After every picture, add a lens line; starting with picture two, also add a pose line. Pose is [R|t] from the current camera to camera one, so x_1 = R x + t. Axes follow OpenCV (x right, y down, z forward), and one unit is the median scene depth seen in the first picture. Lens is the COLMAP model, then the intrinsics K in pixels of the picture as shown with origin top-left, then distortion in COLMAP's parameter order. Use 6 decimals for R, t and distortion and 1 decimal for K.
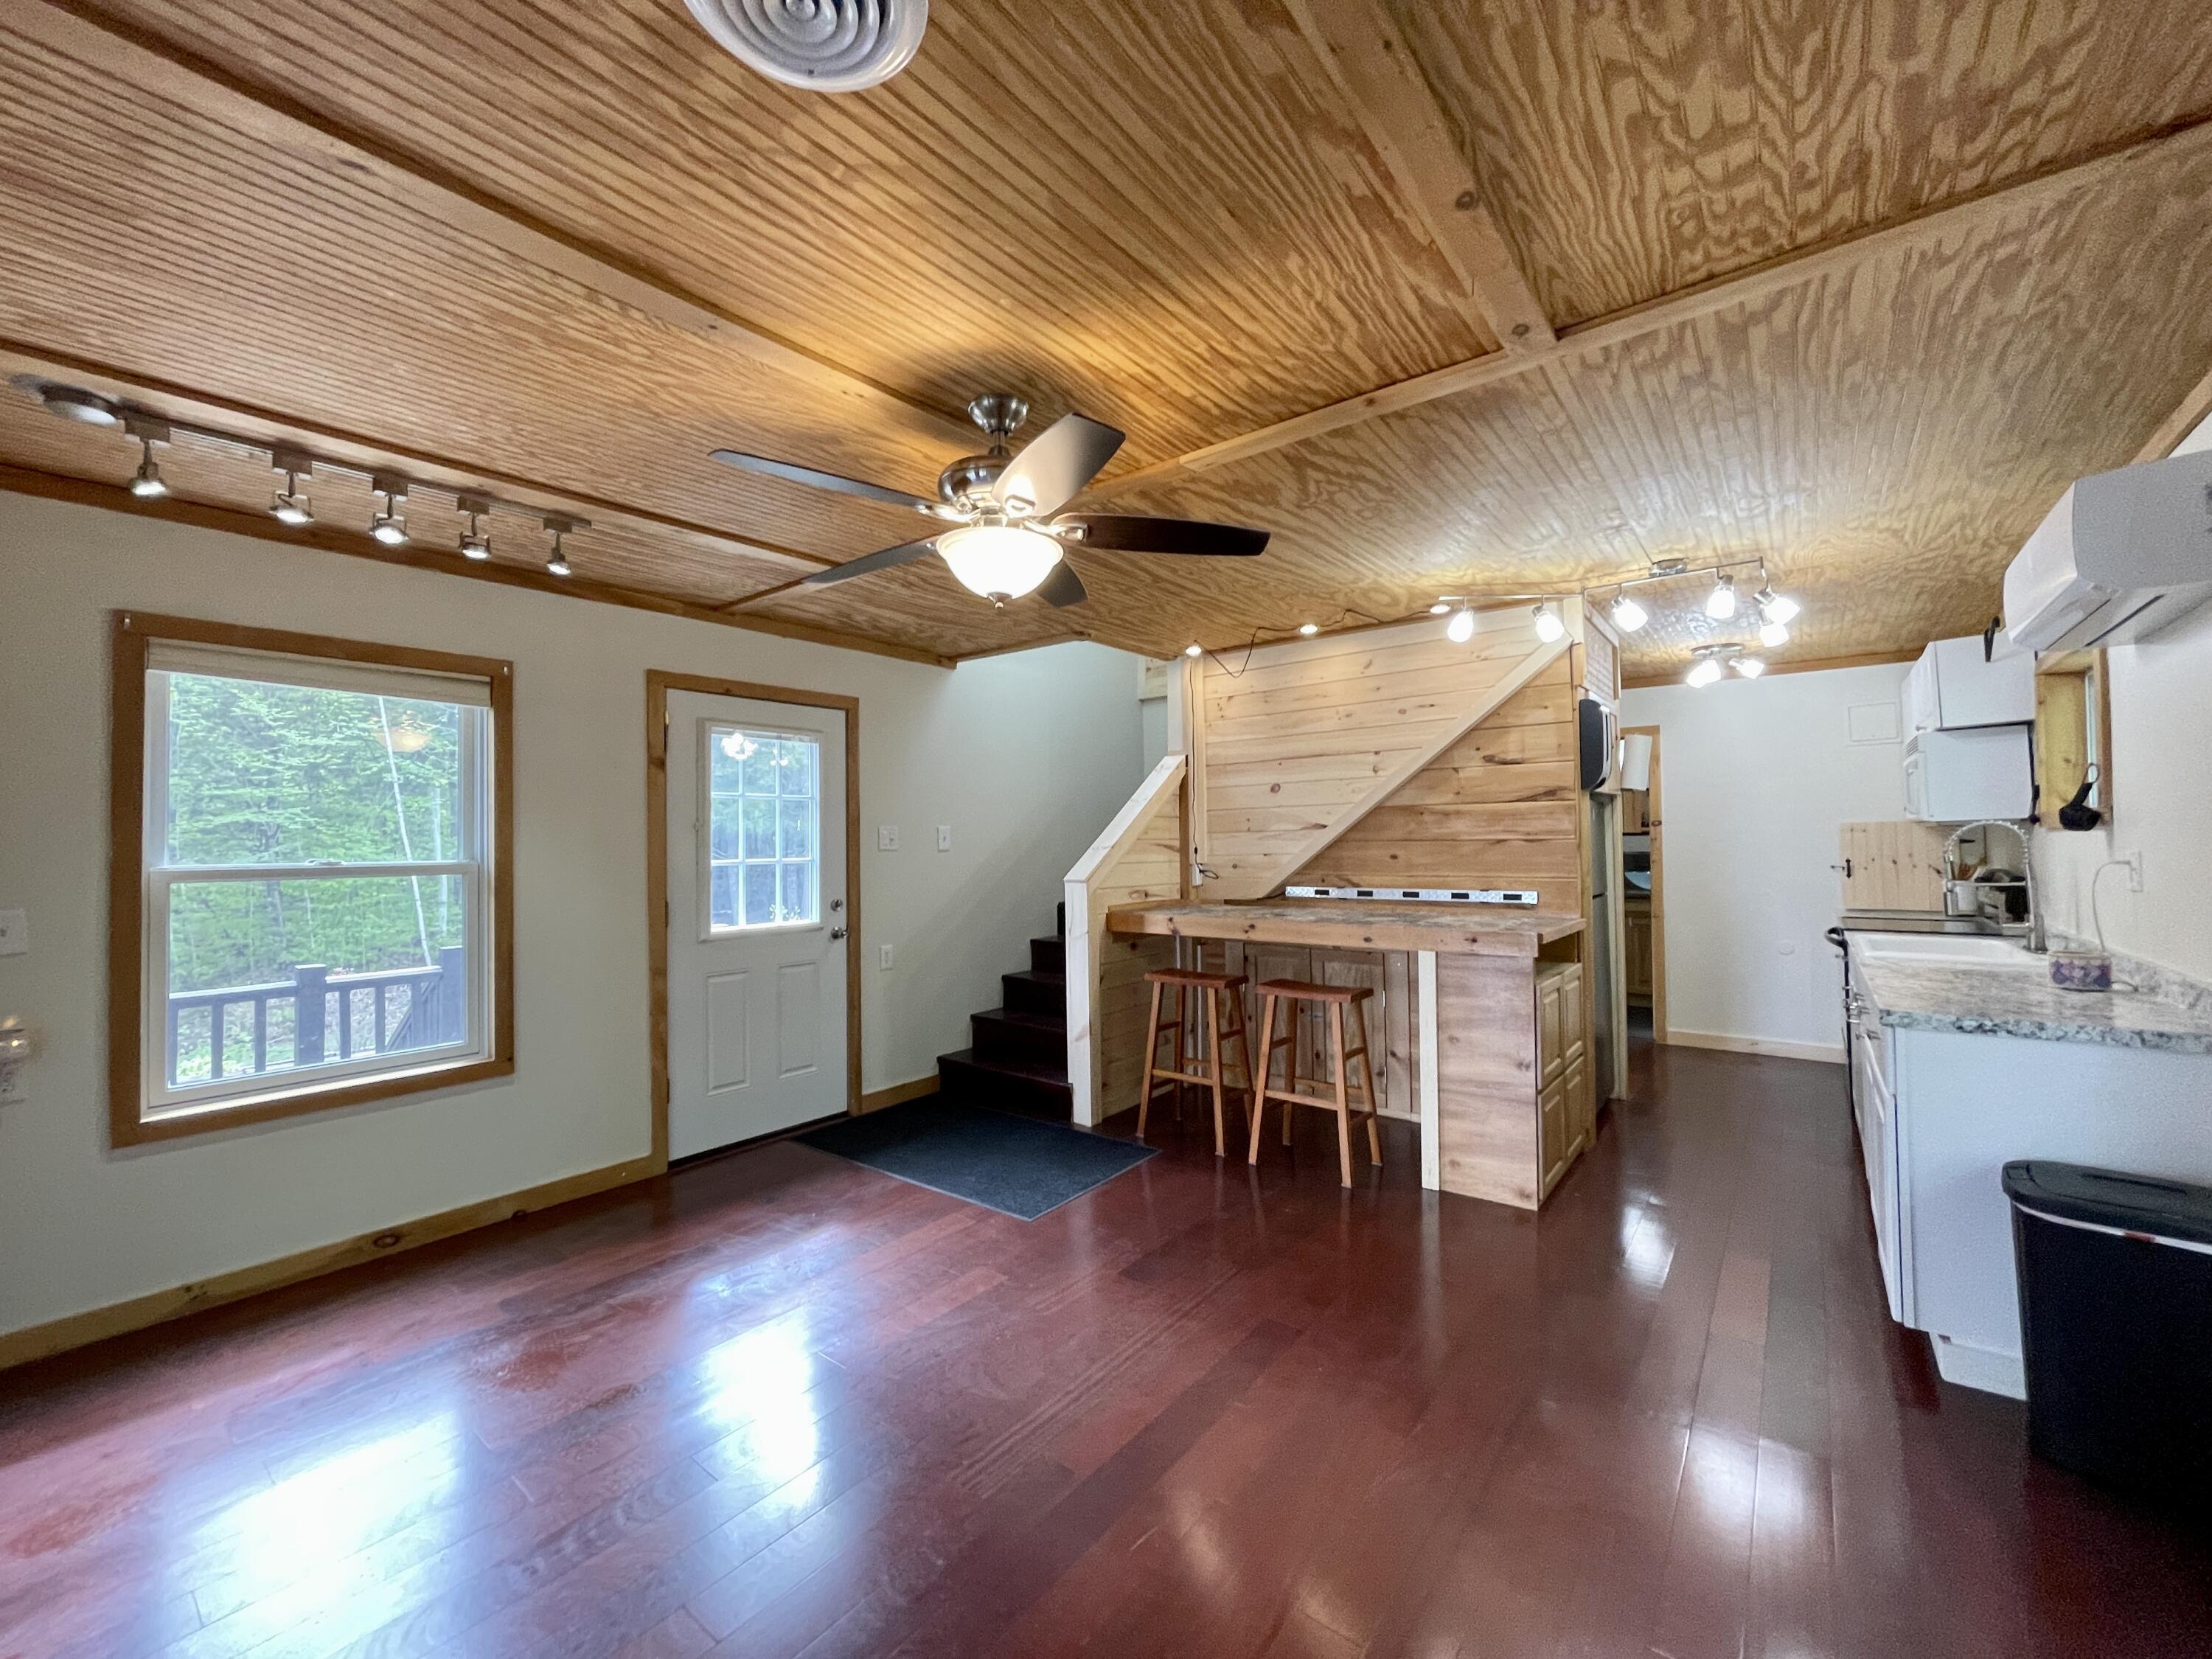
lens RADIAL K [[888.3, 0, 1098.3], [0, 888.3, 826.1], [0, 0, 1]] dist [-0.014684, 0.007369]
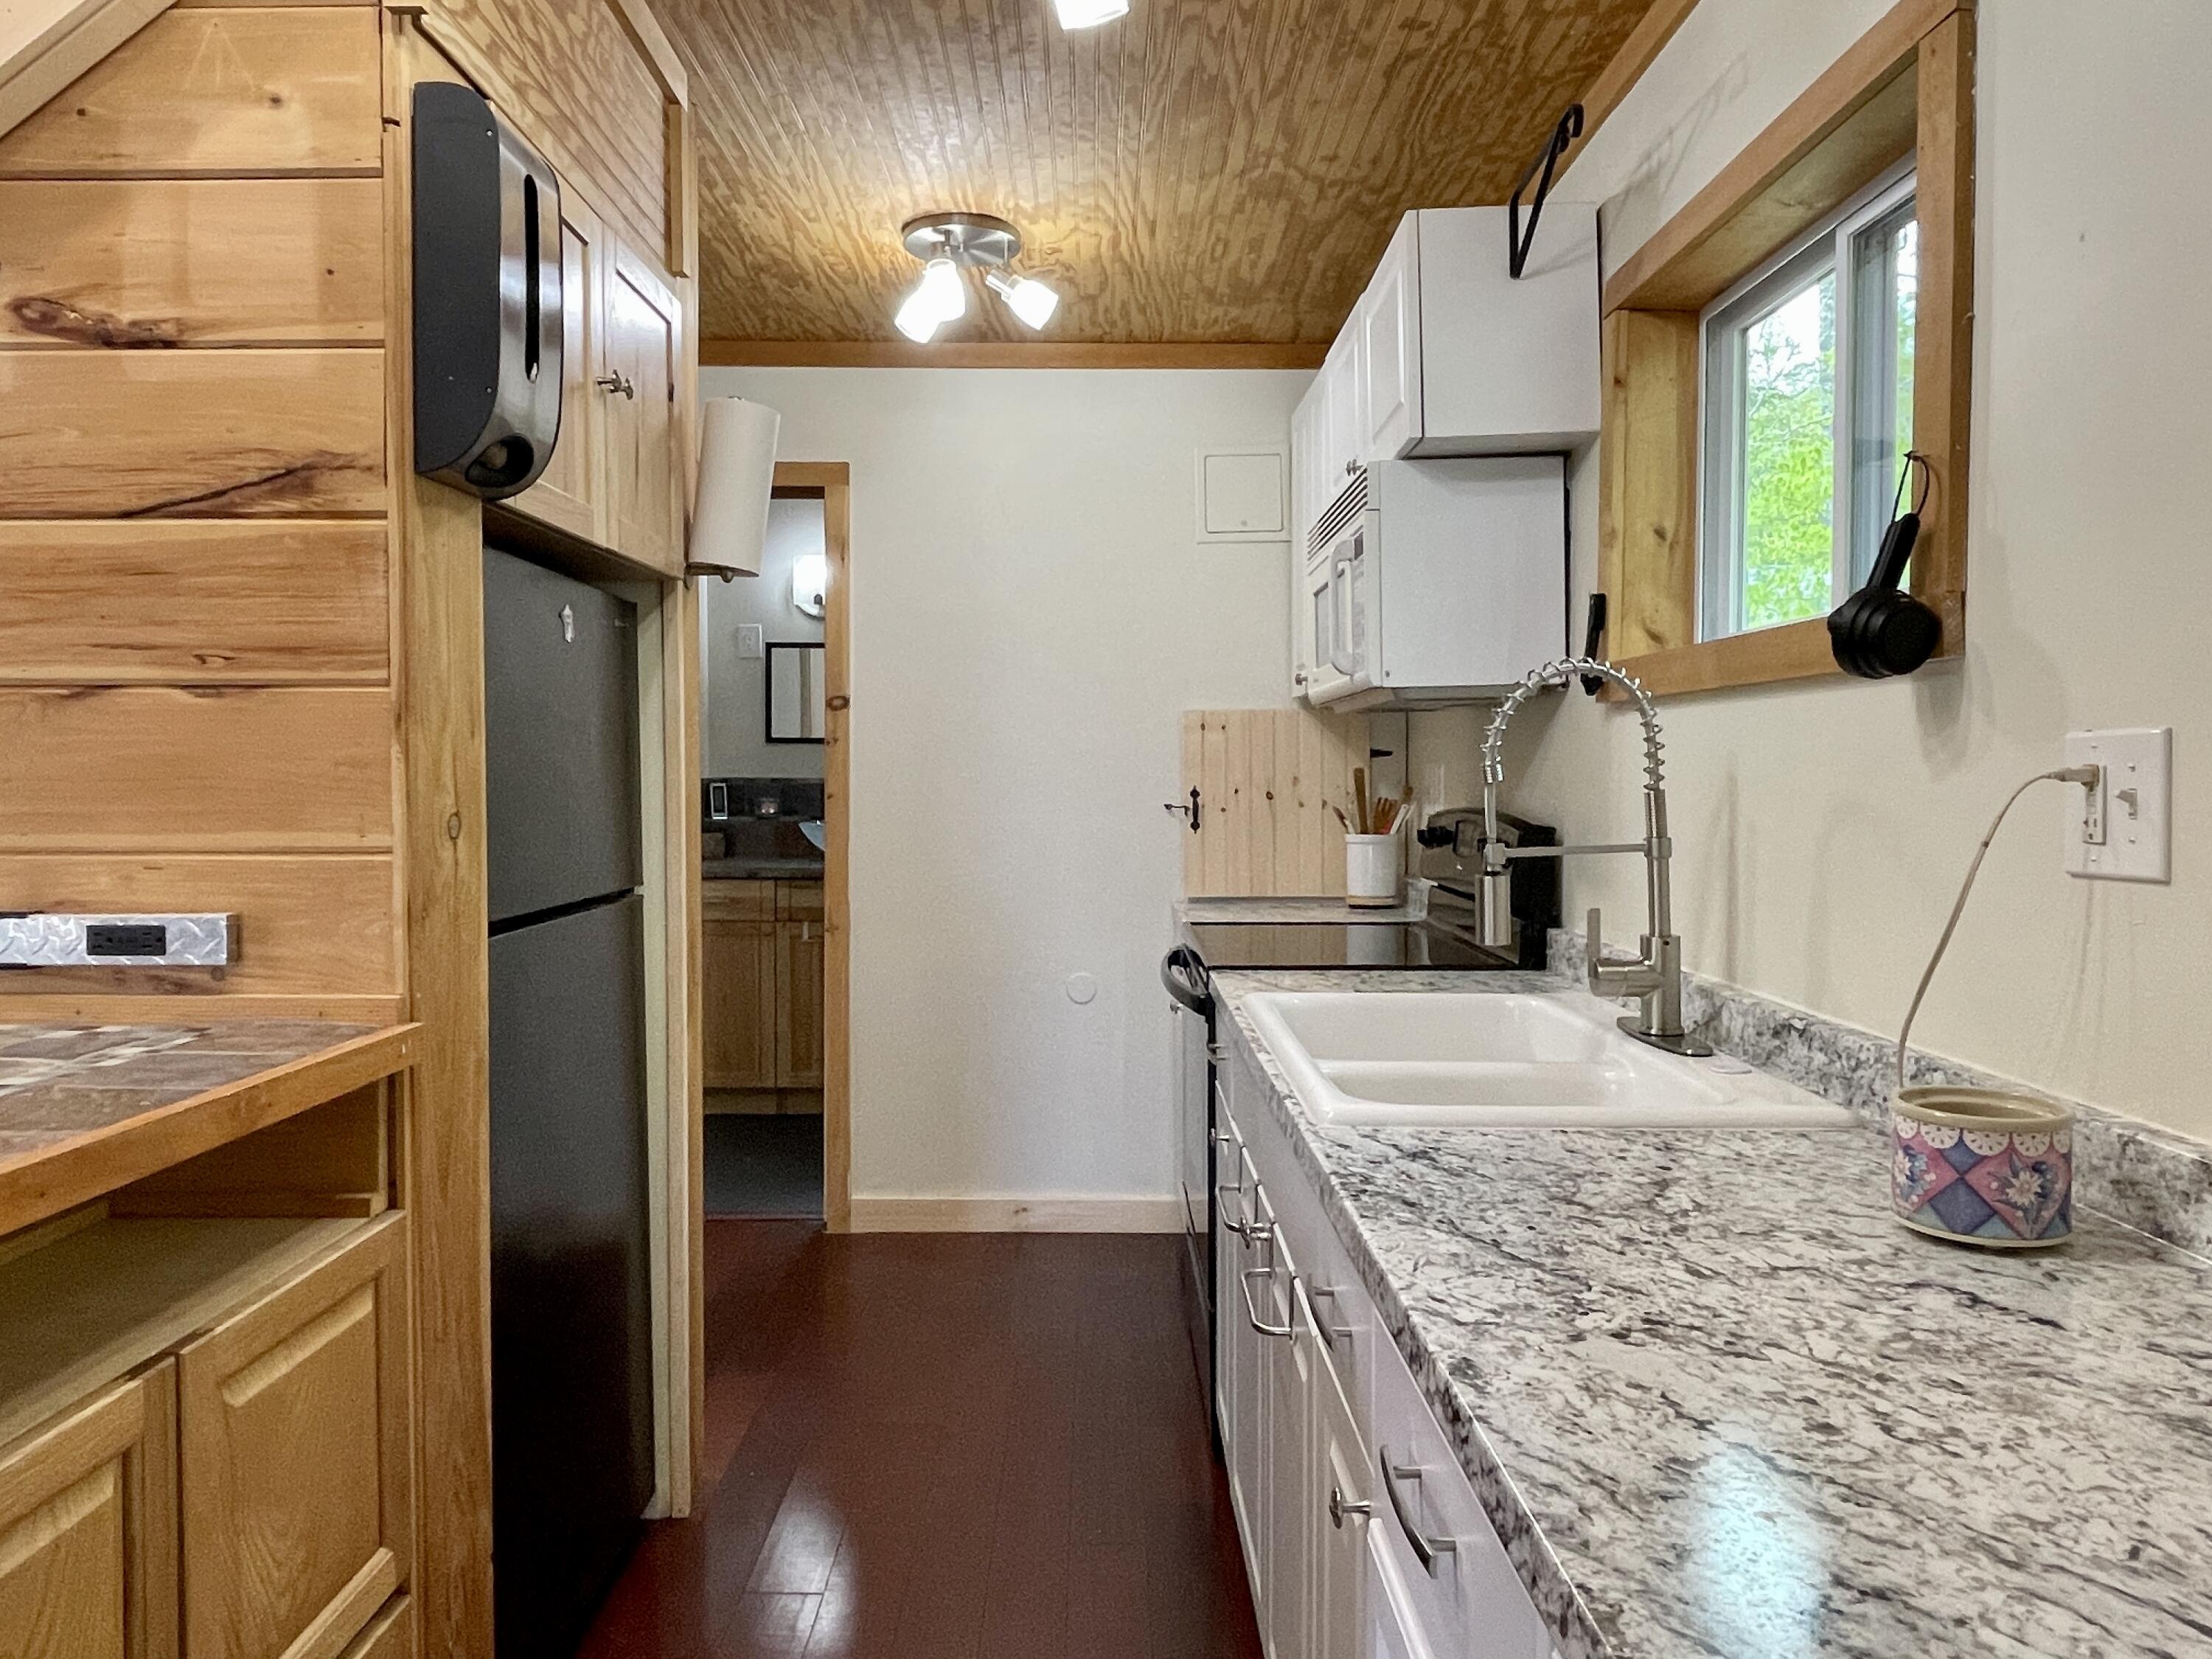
lens RADIAL K [[1476.6, 0, 1105.2], [0, 1476.6, 822.3], [0, 0, 1]] dist [0.000396, -0.000157]
pose [[0.778748, -0.008858, 0.627274, 0.421601], [-0.023517, 0.998785, 0.043301, 0.028342], [-0.626896, -0.048472, 0.777594, 0.549103]]
